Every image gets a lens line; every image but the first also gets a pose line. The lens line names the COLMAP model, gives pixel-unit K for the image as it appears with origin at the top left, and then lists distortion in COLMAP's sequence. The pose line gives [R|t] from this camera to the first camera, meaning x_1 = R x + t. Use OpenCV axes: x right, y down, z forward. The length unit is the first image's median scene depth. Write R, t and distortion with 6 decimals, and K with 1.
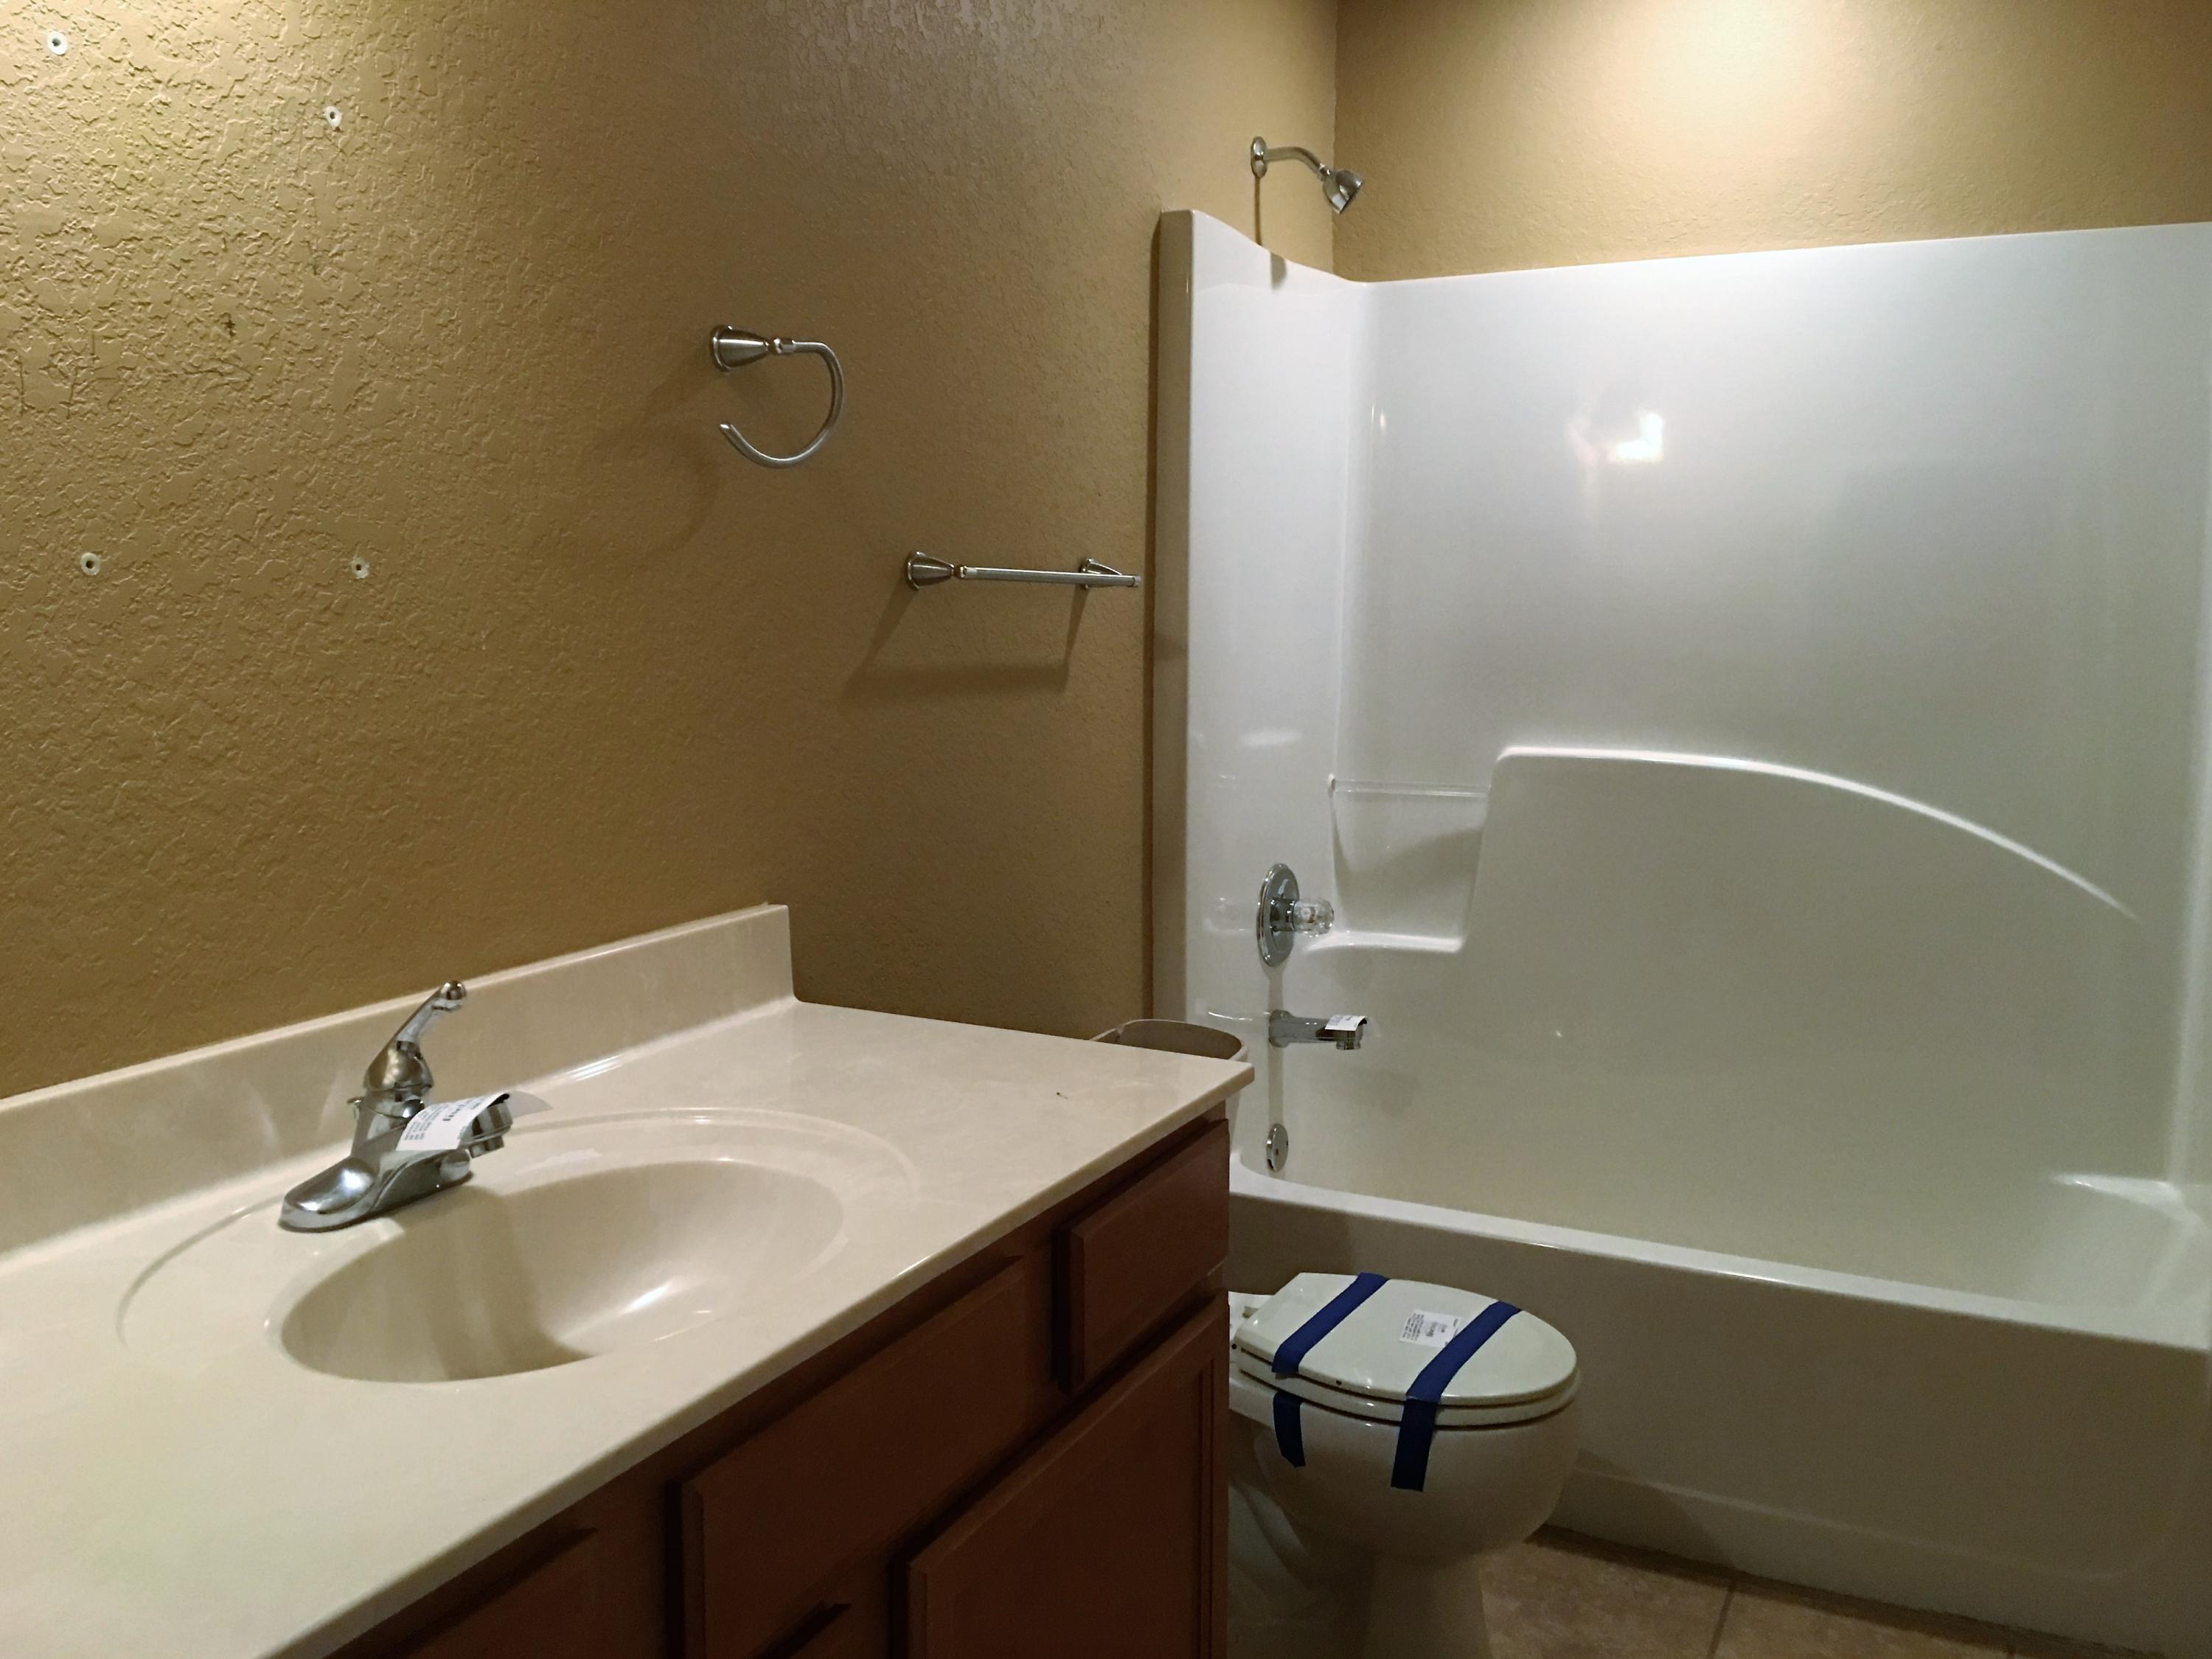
lens RADIAL K [[2028.9, 0, 1134.1], [0, 2028.9, 816.3], [0, 0, 1]] dist [0.135951, -0.231161]
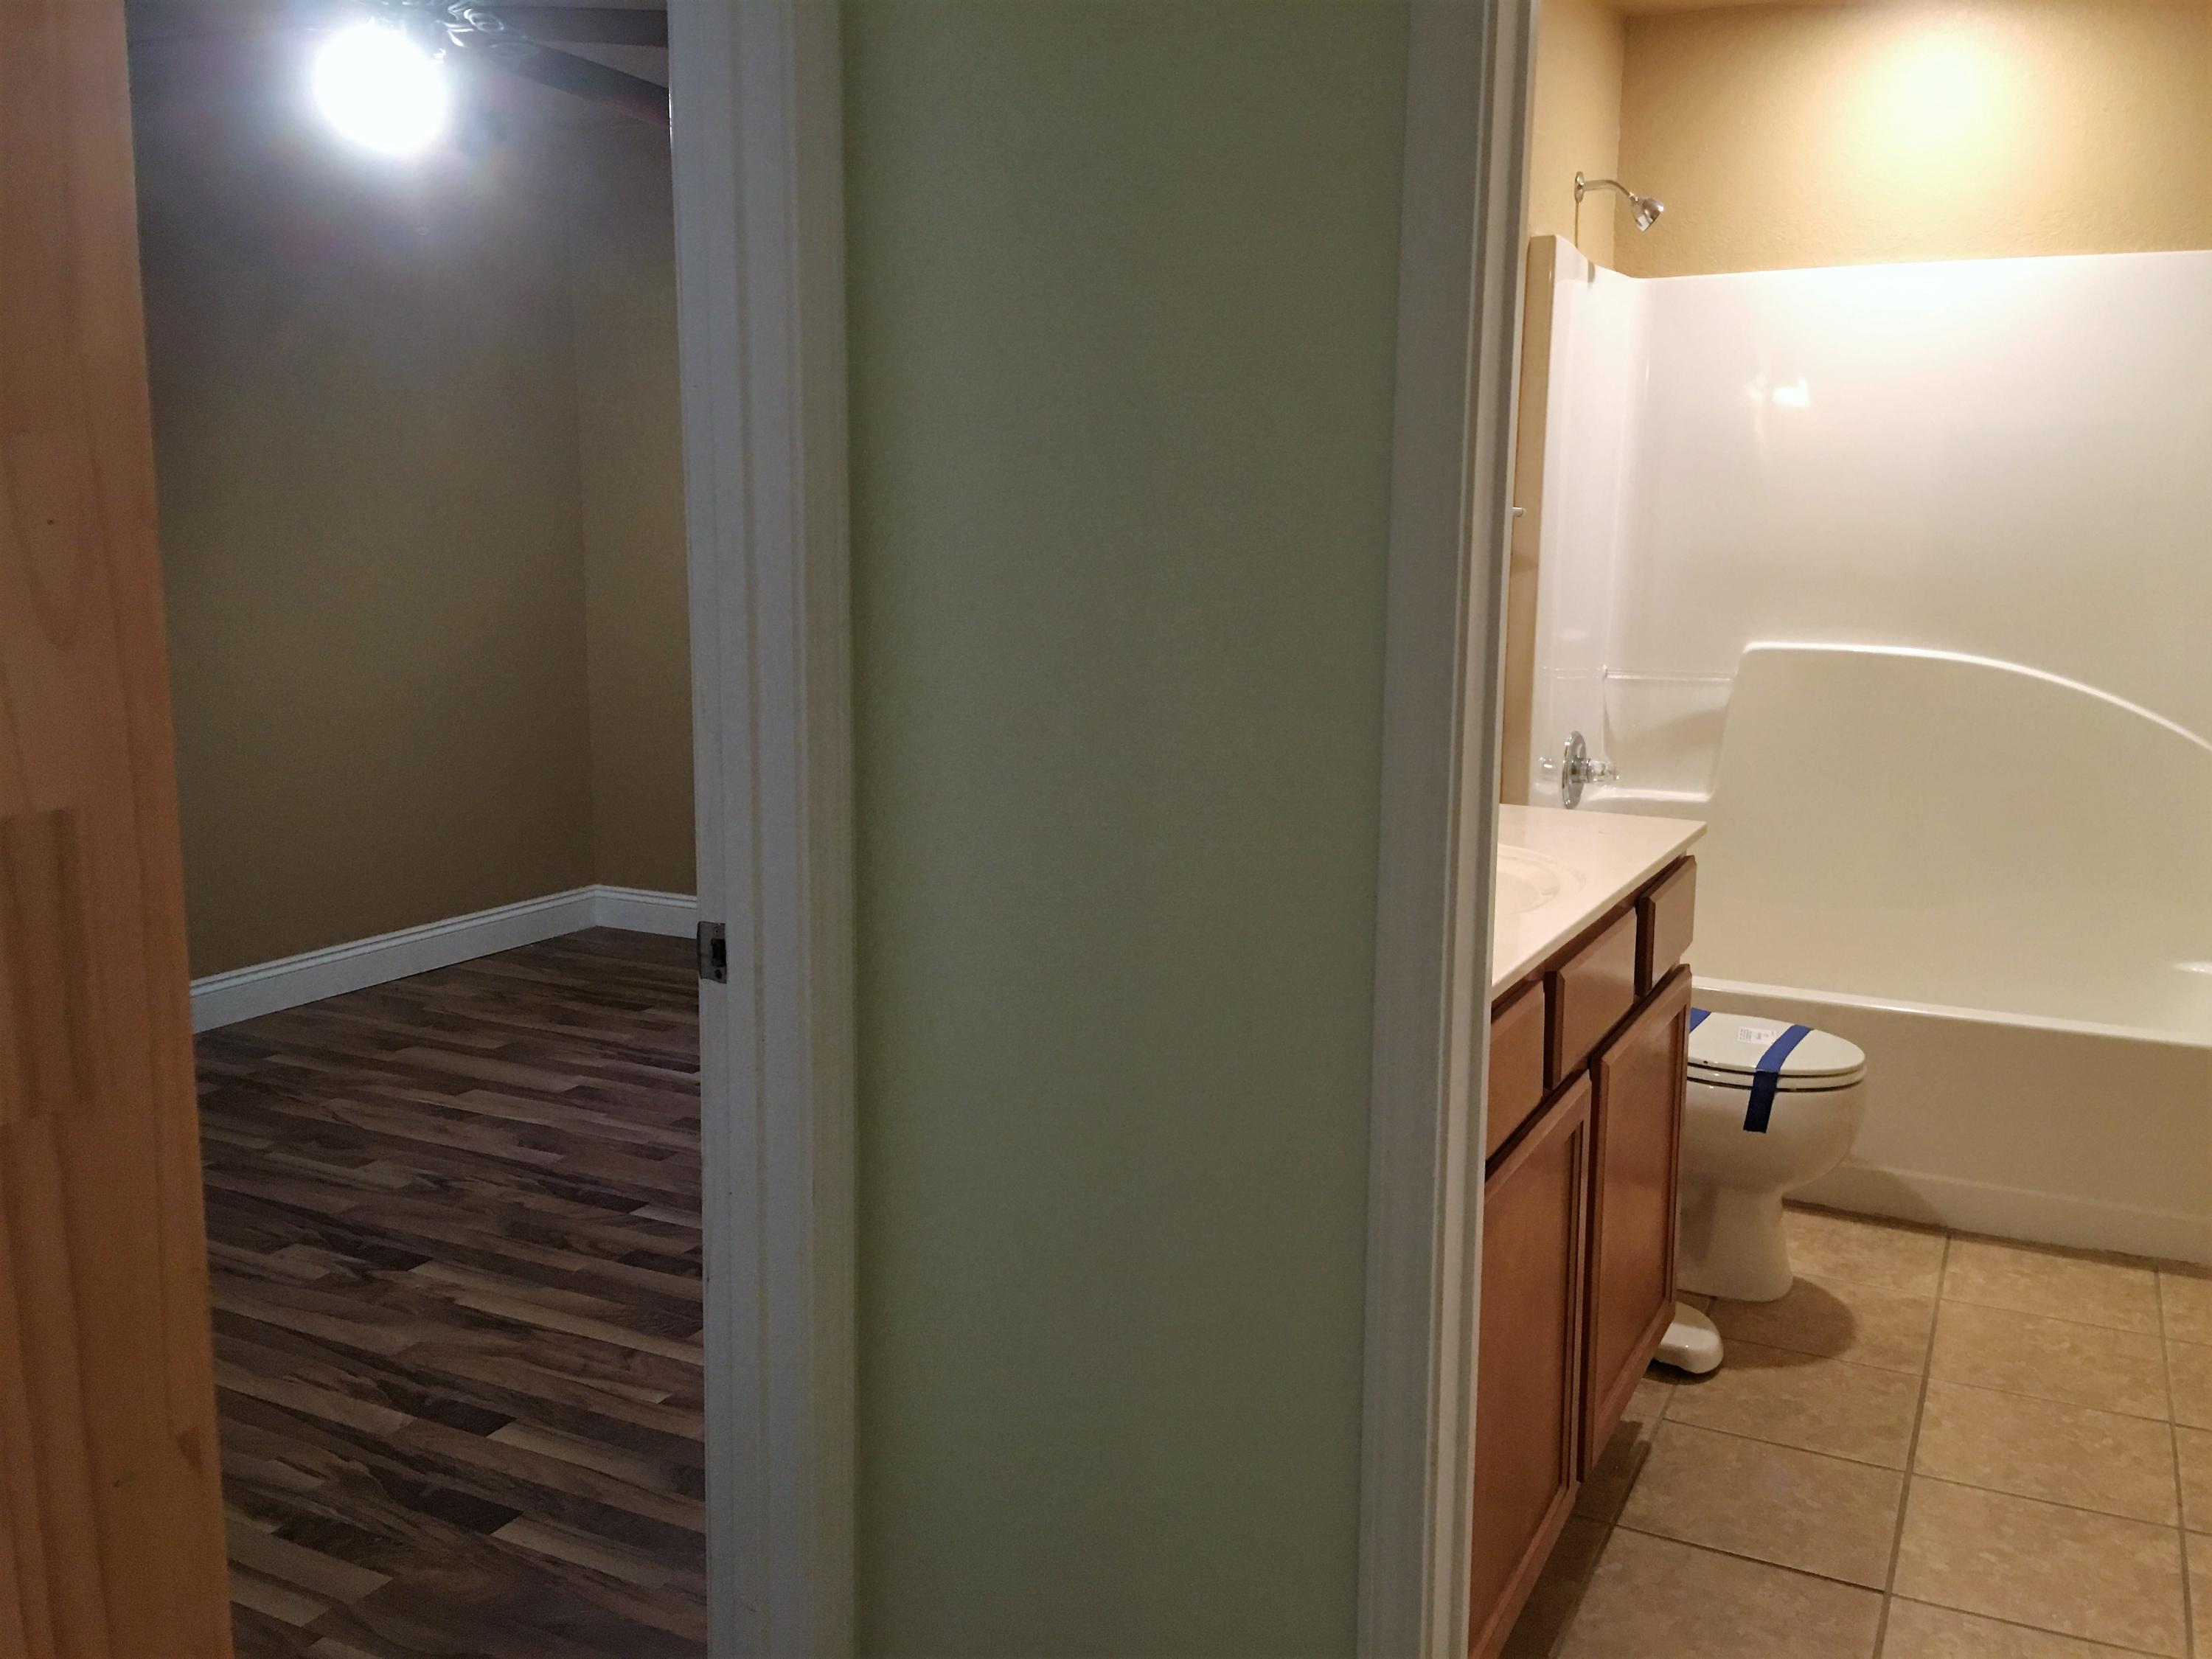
lens RADIAL K [[2028.9, 0, 1134.1], [0, 2028.9, 816.3], [0, 0, 1]] dist [0.135951, -0.231161]
pose [[0.999939, 0.008665, -0.006793, -0.249050], [-0.008455, 0.999502, 0.030415, 0.049749], [0.007053, -0.030356, 0.999514, -0.382315]]
